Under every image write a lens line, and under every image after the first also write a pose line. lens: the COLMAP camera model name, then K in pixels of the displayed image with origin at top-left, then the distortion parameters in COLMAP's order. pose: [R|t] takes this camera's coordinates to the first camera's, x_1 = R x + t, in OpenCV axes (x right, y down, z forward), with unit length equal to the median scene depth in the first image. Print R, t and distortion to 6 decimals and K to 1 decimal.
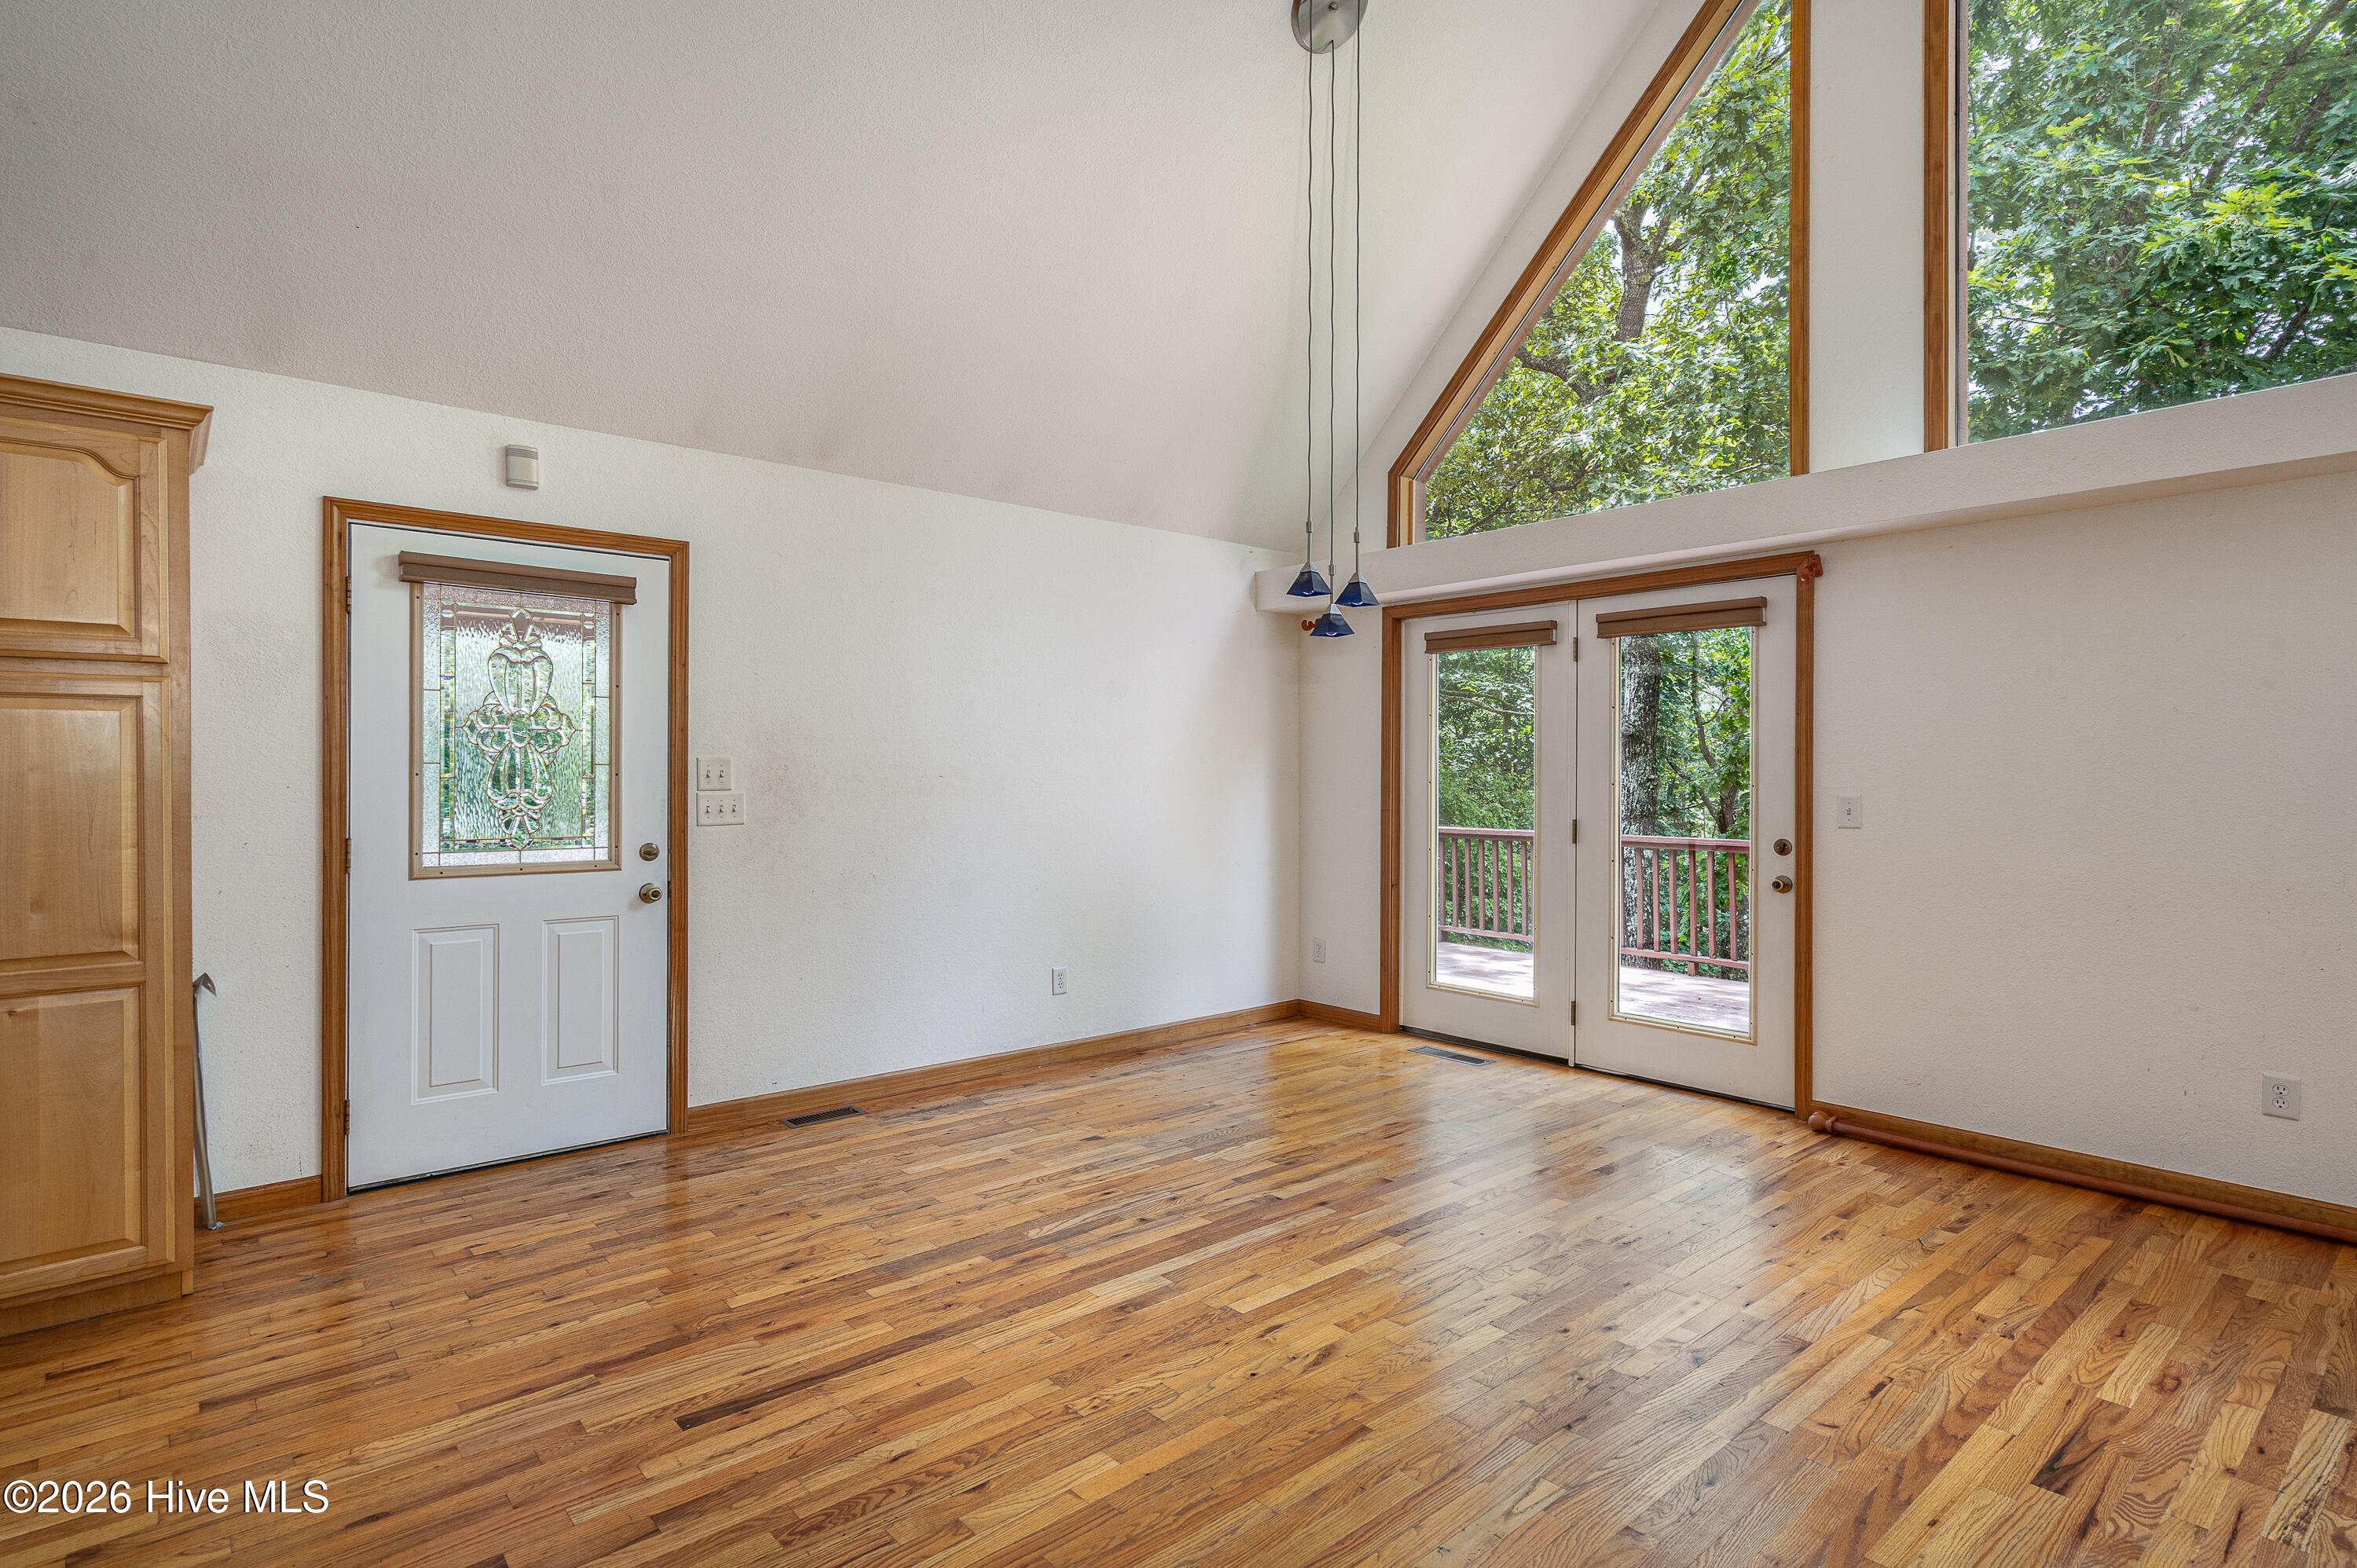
lens RADIAL K [[1168.6, 0, 1175.7], [0, 1168.6, 777.1], [0, 0, 1]] dist [0.009429, -0.000780]
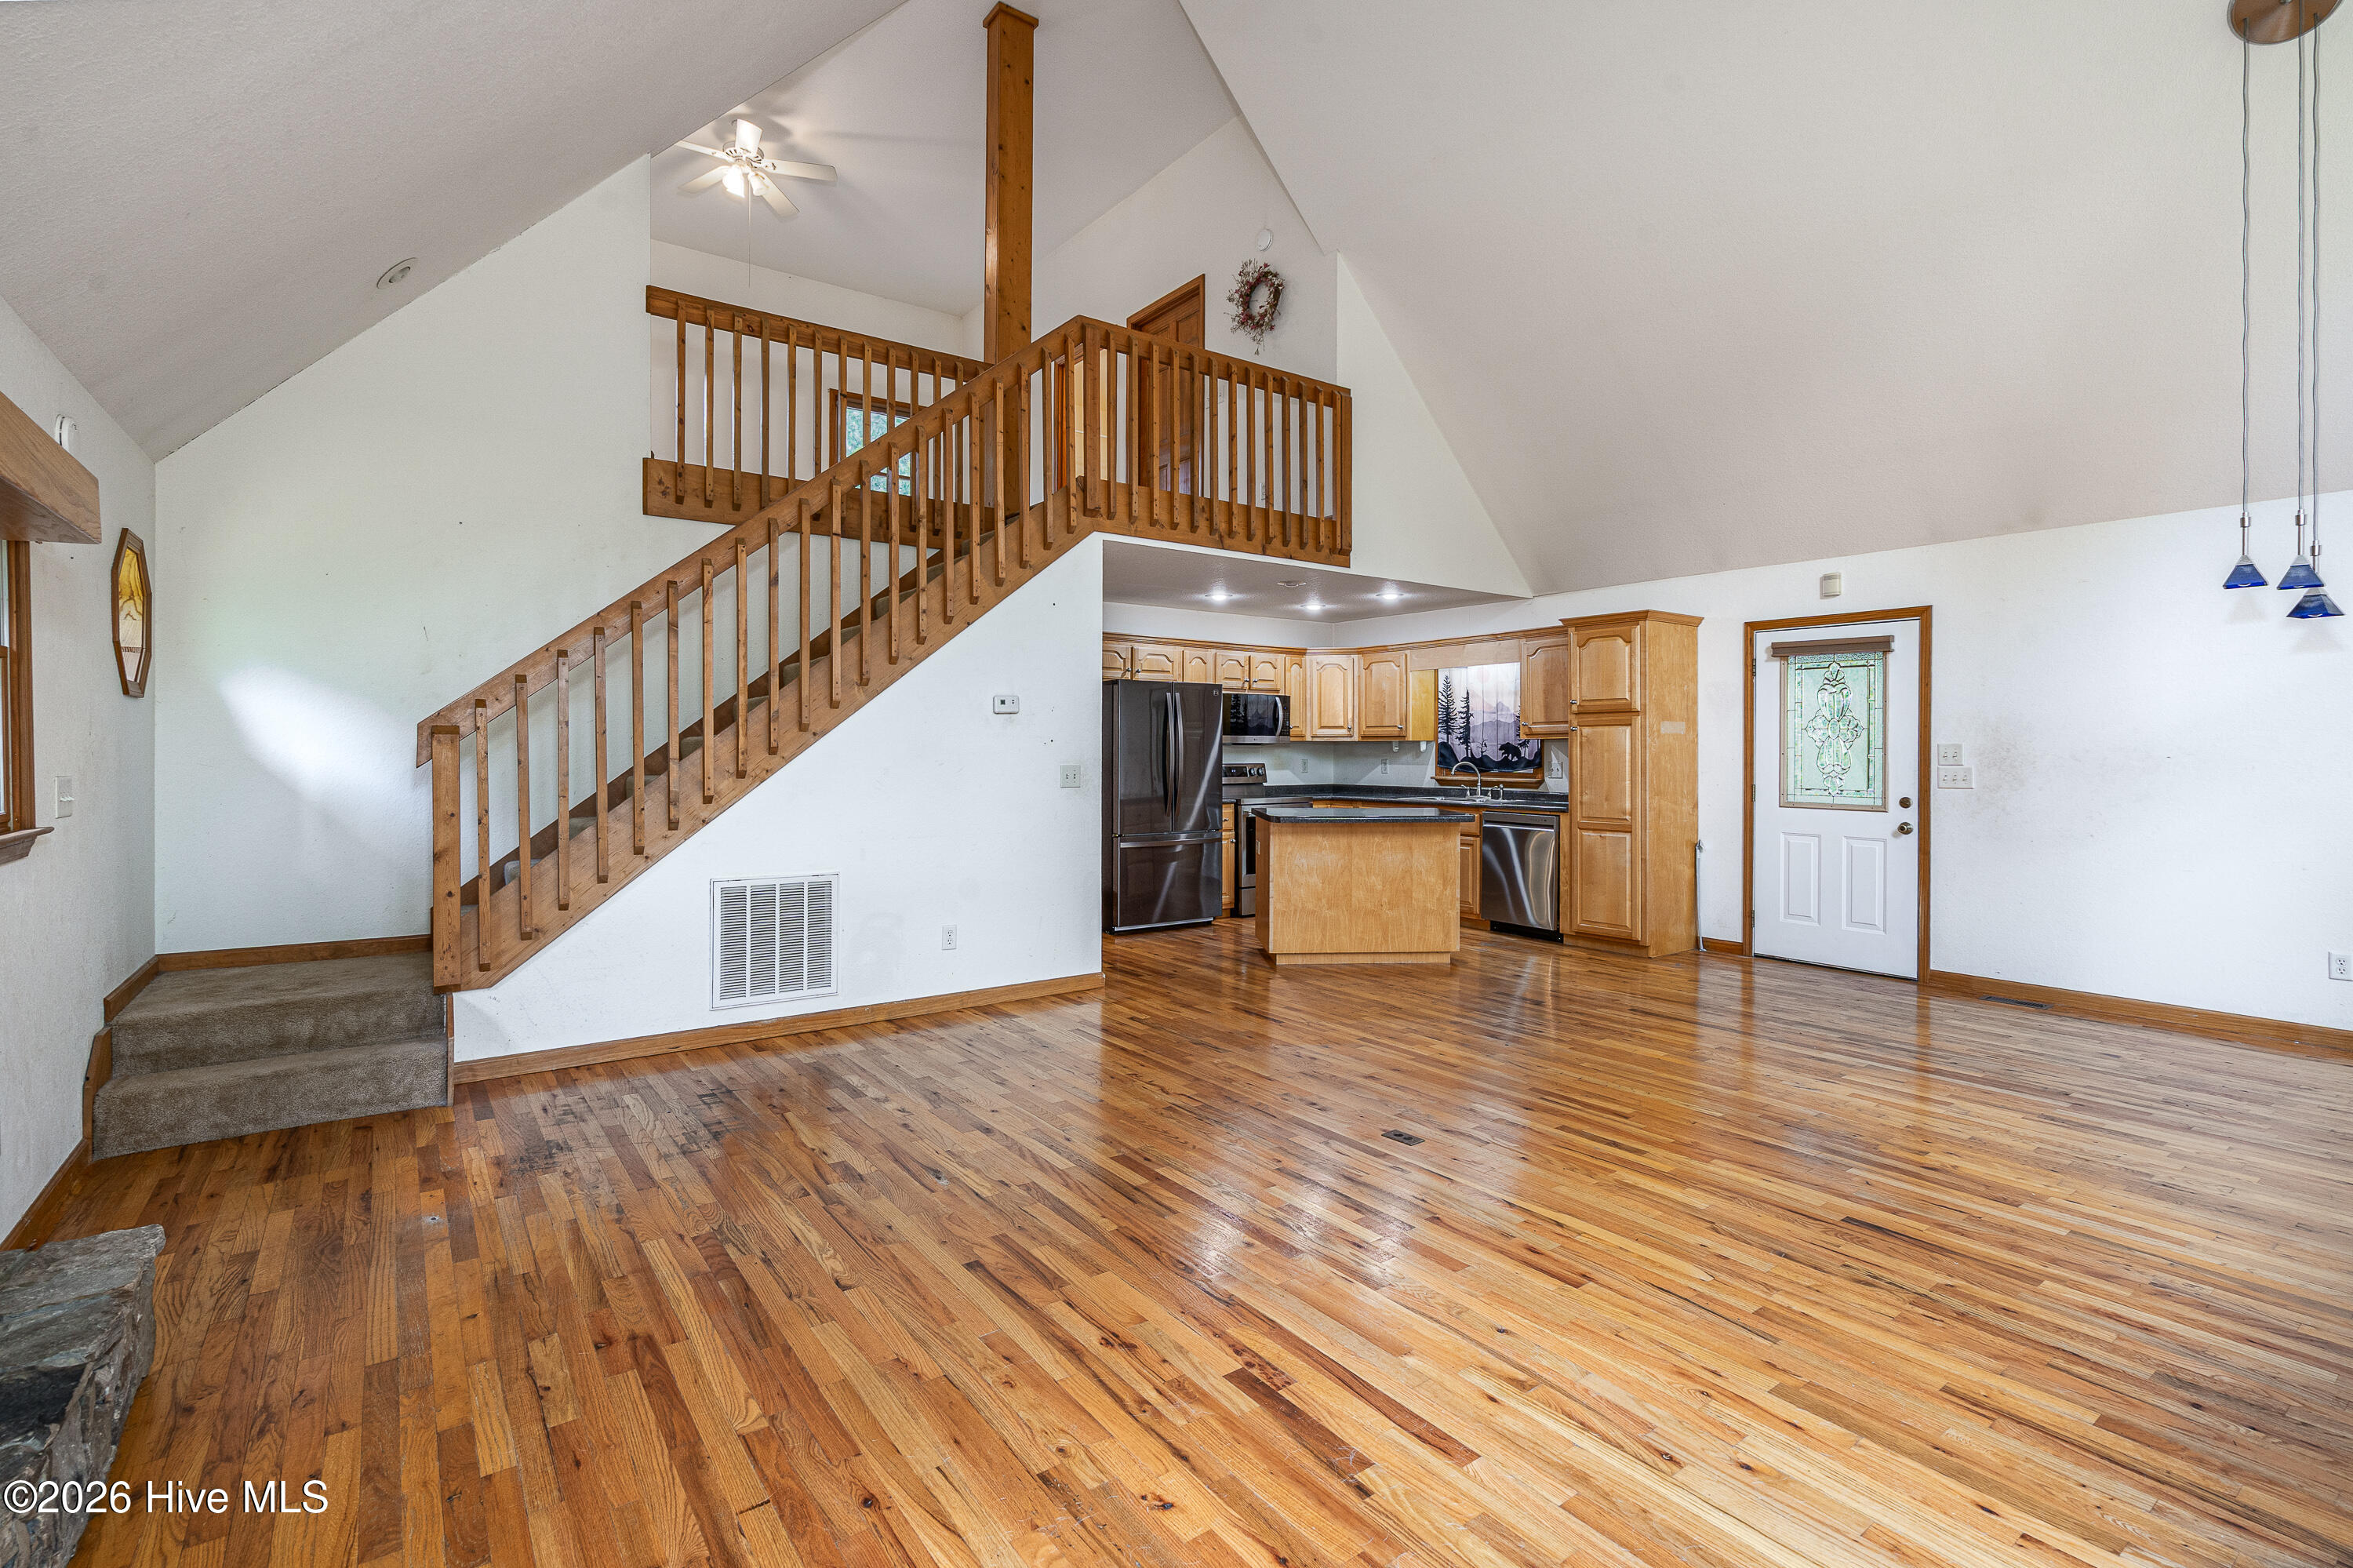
lens RADIAL K [[1096.1, 0, 1176.5], [0, 1096.1, 765.3], [0, 0, 1]] dist [0.000112, 0.000011]
pose [[-0.084650, 0.011772, -0.996341, 1.209747], [-0.005899, 0.999907, 0.012315, -0.000257], [0.996393, 0.006920, -0.084573, 0.133756]]
